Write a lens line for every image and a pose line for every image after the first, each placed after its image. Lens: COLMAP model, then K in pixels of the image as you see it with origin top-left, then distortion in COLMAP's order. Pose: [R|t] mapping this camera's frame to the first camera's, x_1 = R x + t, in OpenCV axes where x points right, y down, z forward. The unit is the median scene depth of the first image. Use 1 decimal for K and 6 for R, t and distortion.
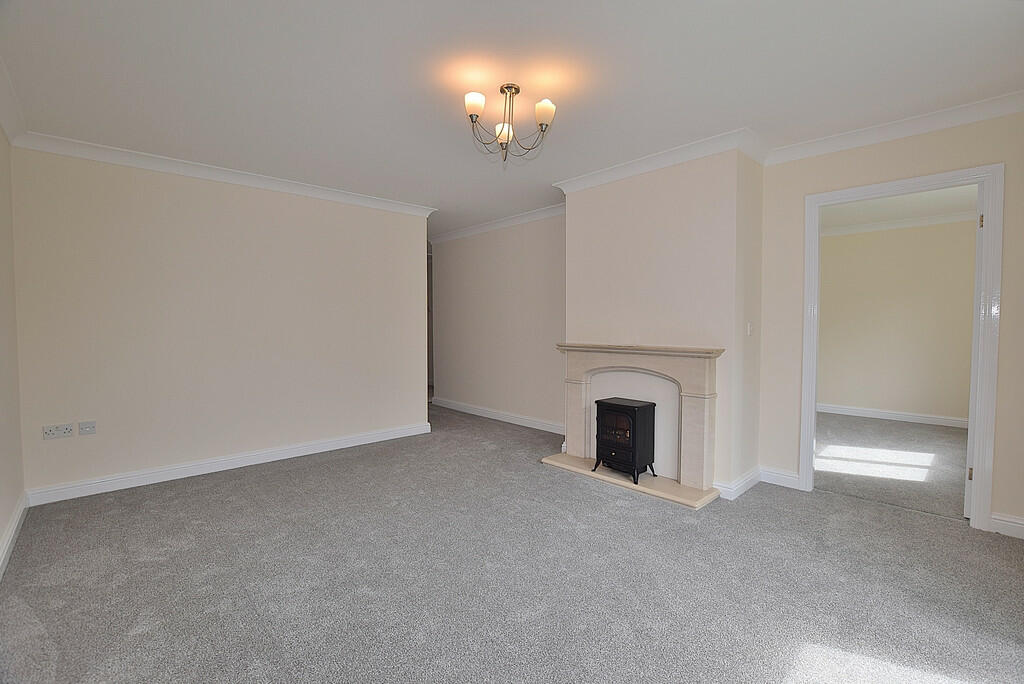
lens RADIAL K [[451.0, 0, 512.0], [0, 451.0, 342.0], [0, 0, 1]] dist [-0.016582, -0.000045]
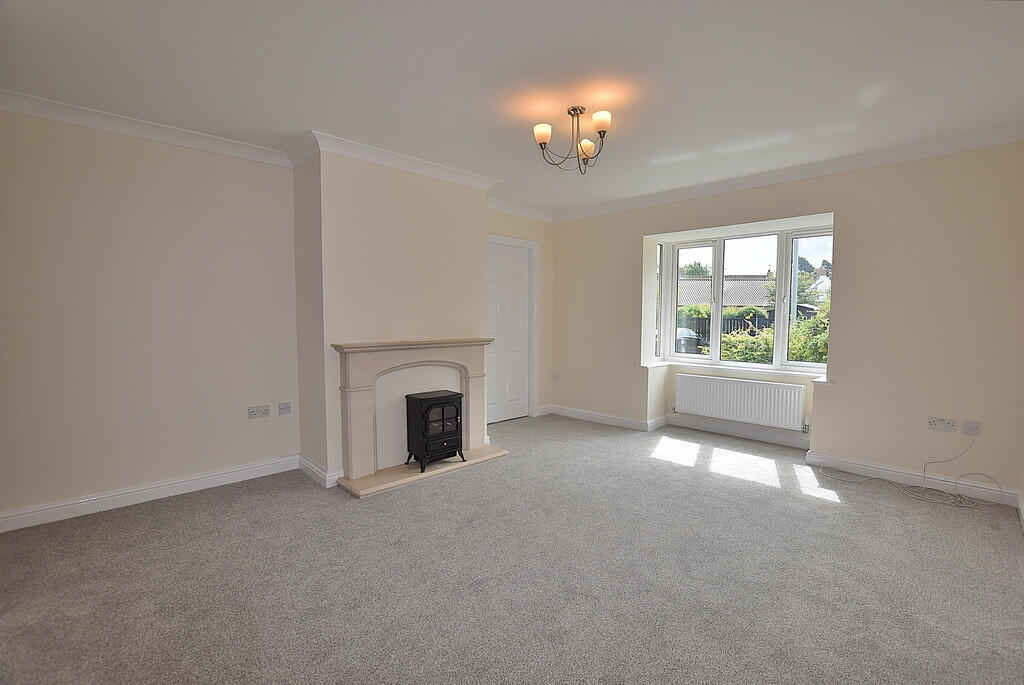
lens RADIAL K [[451.0, 0, 512.0], [0, 451.0, 342.5], [0, 0, 1]] dist [-0.016582, -0.000045]
pose [[0.010910, -0.055387, 0.998405, -0.796168], [0.044488, 0.997503, 0.054851, -0.035672], [-0.998950, 0.043819, 0.013347, 0.819624]]
